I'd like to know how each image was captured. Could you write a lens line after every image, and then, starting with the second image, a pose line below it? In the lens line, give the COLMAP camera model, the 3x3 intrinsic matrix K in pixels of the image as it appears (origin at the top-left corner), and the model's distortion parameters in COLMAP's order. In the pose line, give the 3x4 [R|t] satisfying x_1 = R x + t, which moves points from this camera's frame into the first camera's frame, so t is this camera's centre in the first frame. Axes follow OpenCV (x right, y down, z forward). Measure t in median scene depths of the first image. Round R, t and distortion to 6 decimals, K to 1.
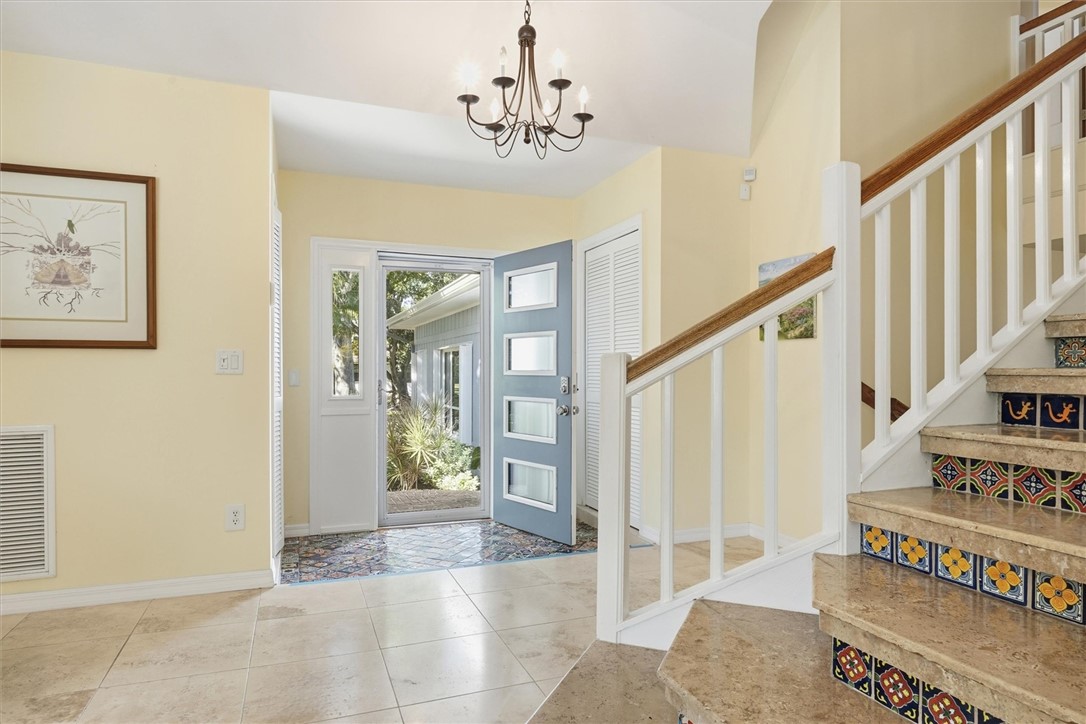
lens RADIAL K [[653.2, 0, 540.1], [0, 653.2, 368.4], [0, 0, 1]] dist [-0.002469, -0.000327]
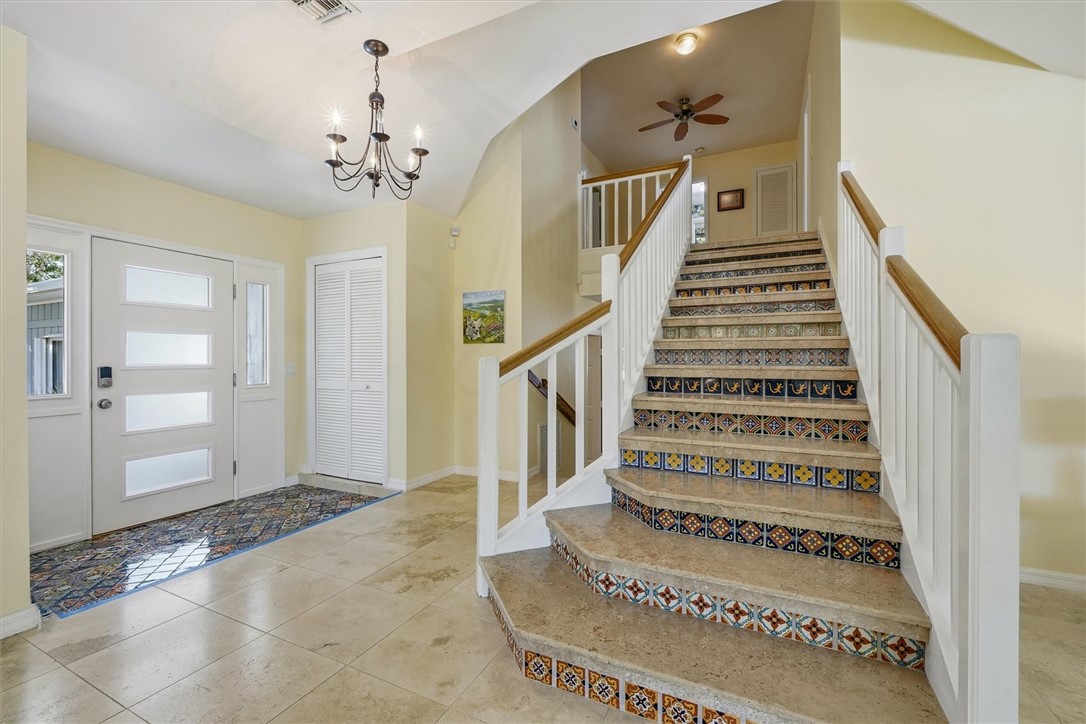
lens RADIAL K [[470.8, 0, 542.7], [0, 470.8, 356.2], [0, 0, 1]] dist [-0.002347, -0.000826]
pose [[0.721786, 0.000285, 0.692117, -0.558970], [-0.001752, 0.999997, 0.001416, -0.027987], [-0.692115, -0.002235, 0.721784, 0.171807]]
